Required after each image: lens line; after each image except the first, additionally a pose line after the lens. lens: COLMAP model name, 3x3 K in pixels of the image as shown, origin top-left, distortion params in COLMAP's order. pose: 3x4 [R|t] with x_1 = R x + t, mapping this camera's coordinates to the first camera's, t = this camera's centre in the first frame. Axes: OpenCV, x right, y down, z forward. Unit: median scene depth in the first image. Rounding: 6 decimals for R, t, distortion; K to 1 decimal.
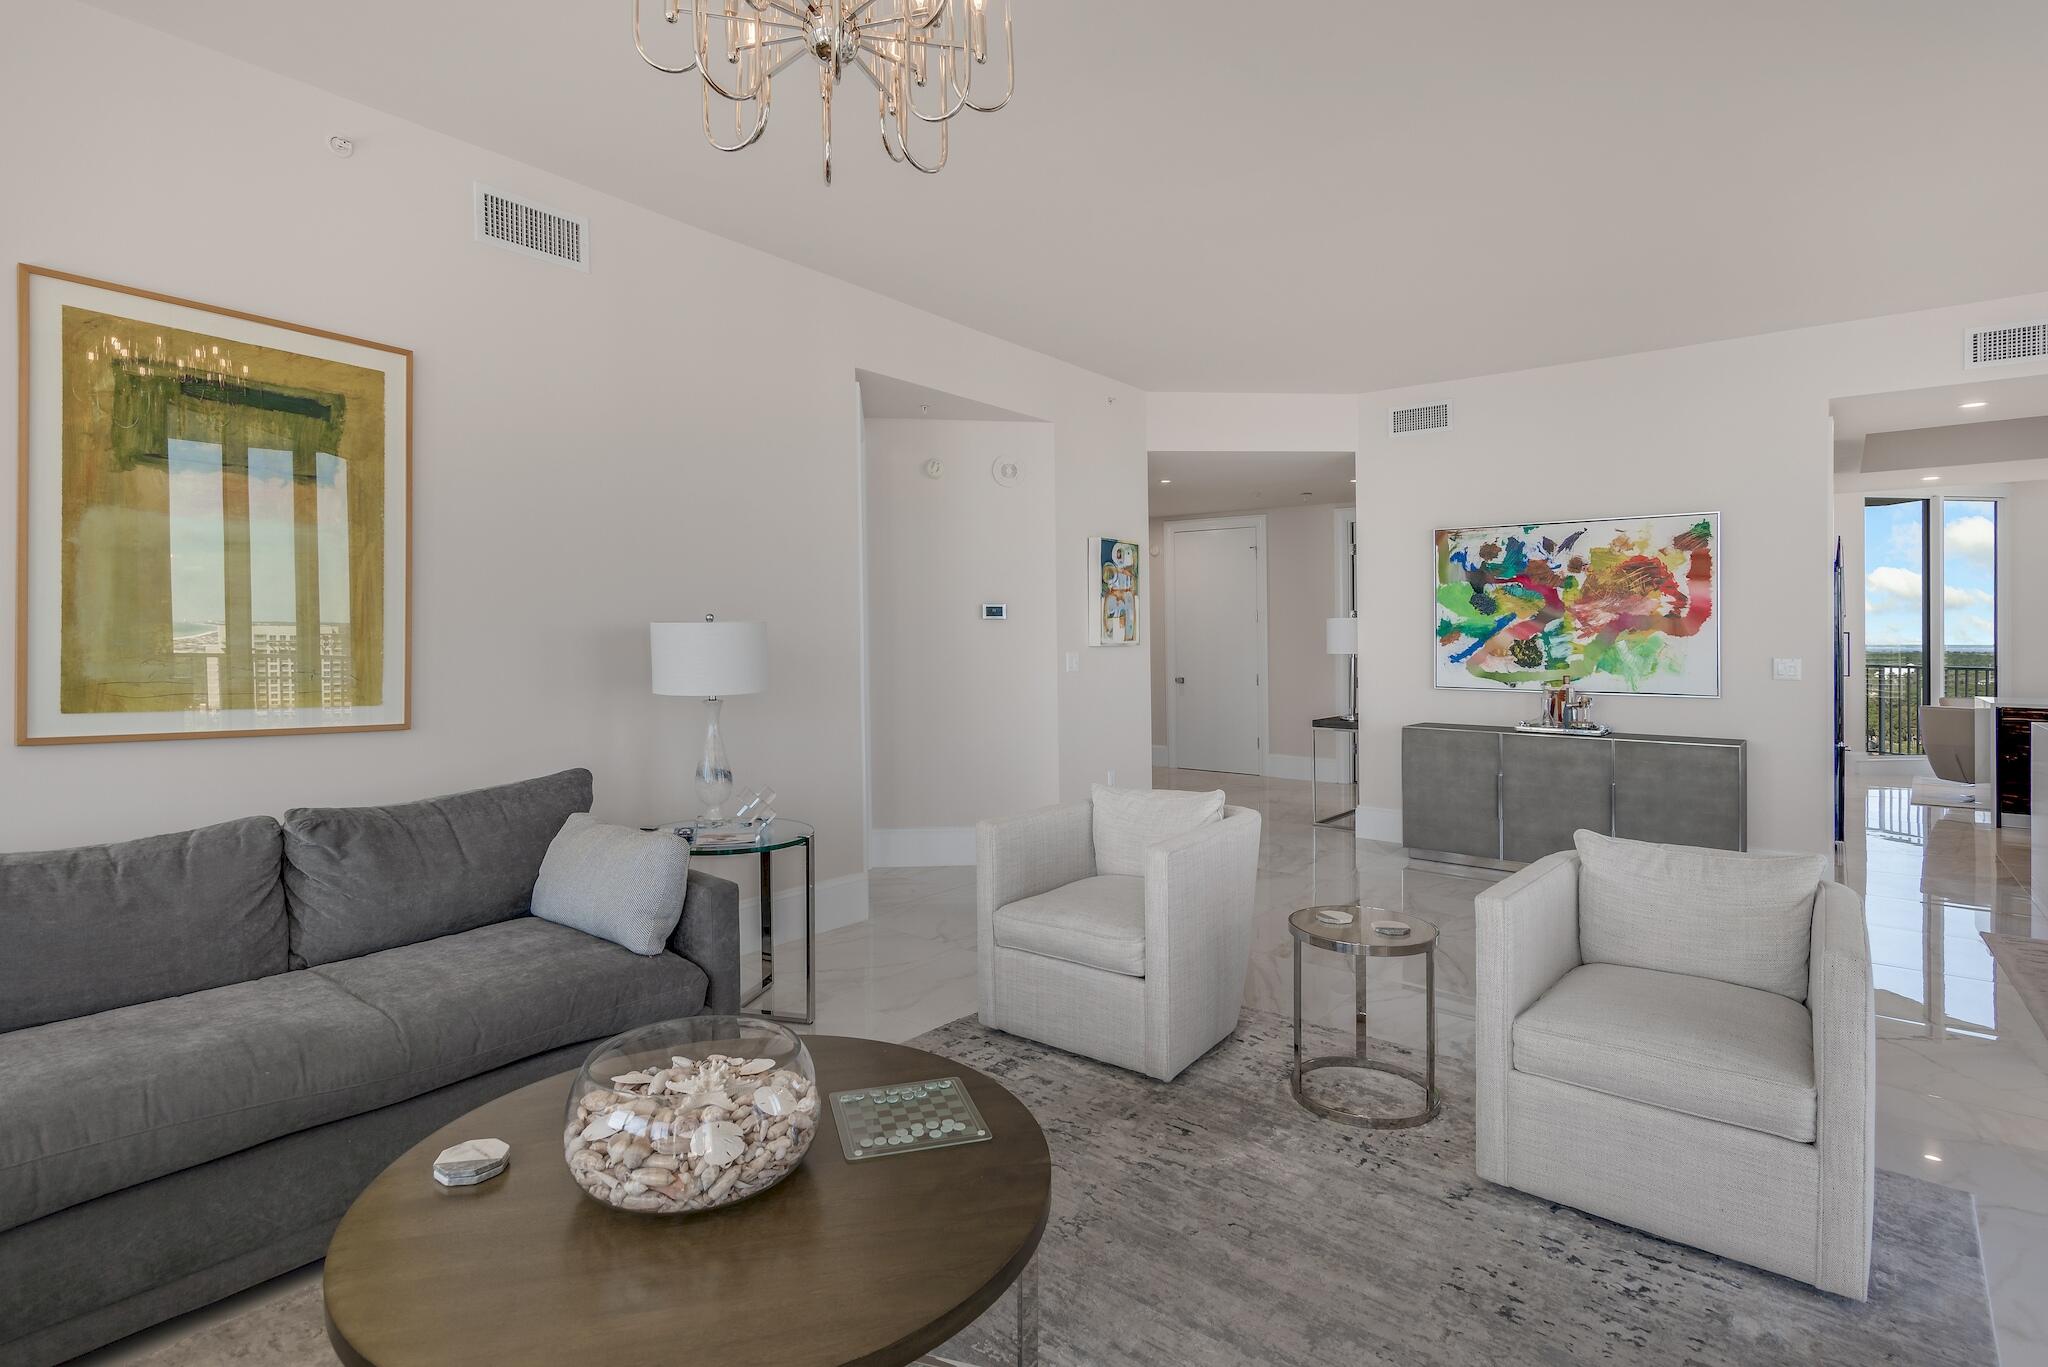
lens RADIAL K [[1026.5, 0, 1024.2], [0, 1026.5, 639.7], [0, 0, 1]] dist [0.000361, -0.000024]
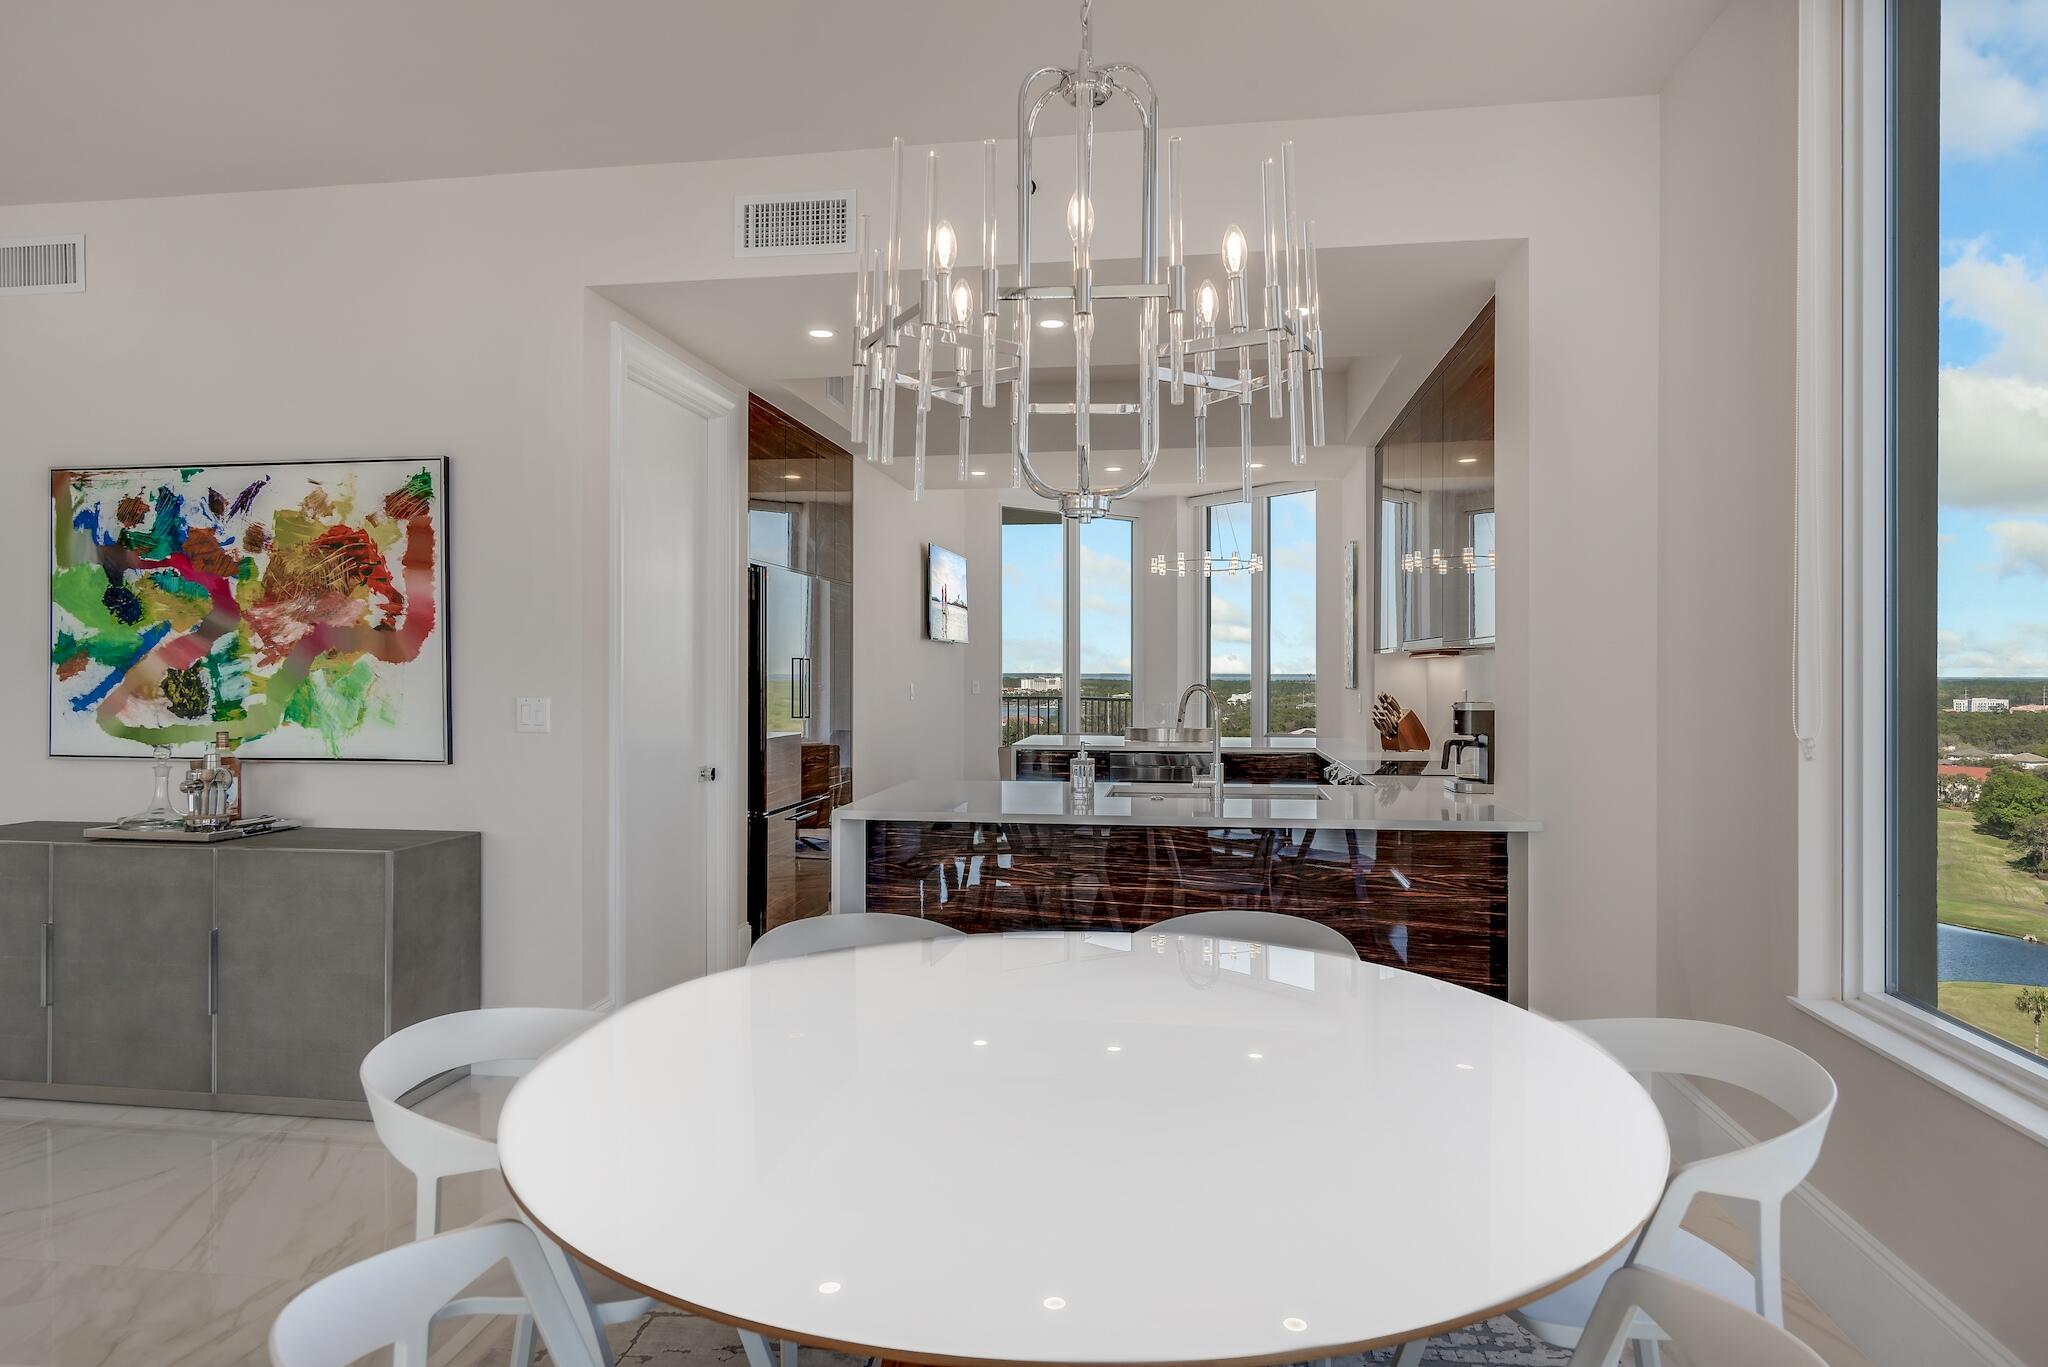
lens RADIAL K [[1169.0, 0, 1024.9], [0, 1169.0, 656.7], [0, 0, 1]] dist [0.000001, 0.000350]
pose [[0.863873, 0.002711, 0.503702, 0.577205], [0.002726, 0.999946, -0.010057, 0.001054], [-0.503702, 0.010061, 0.863819, 0.215085]]
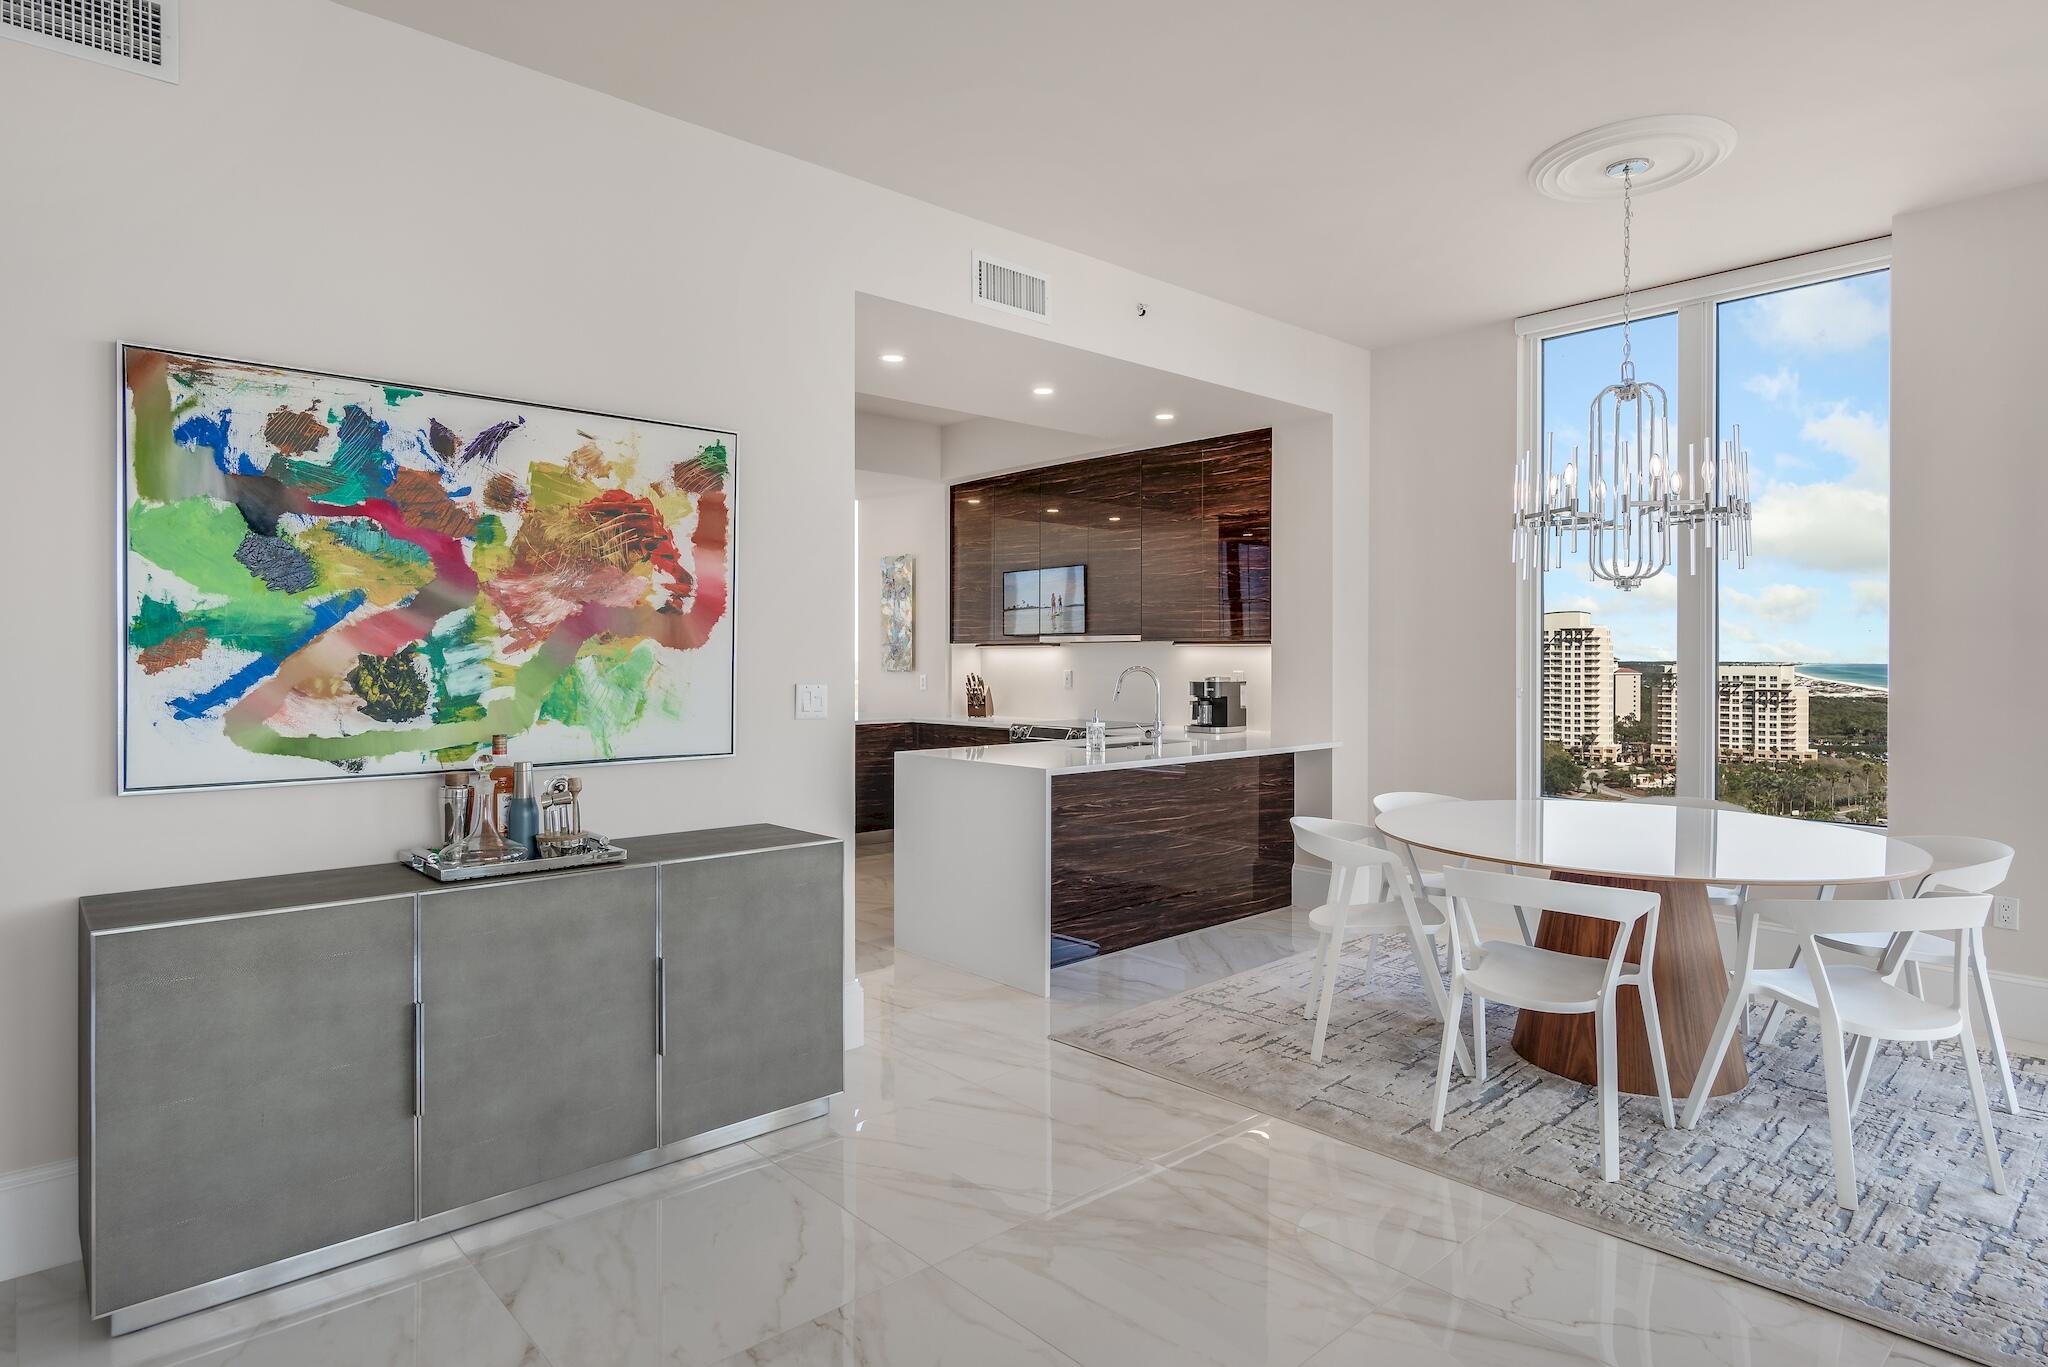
lens RADIAL K [[1123.6, 0, 1016.4], [0, 1123.6, 647.9], [0, 0, 1]] dist [-0.001023, -0.000404]
pose [[0.166171, 0.004372, 0.986087, 0.078092], [-0.000304, 0.999990, -0.004382, -0.001162], [-0.986097, 0.000428, 0.166171, 0.684308]]
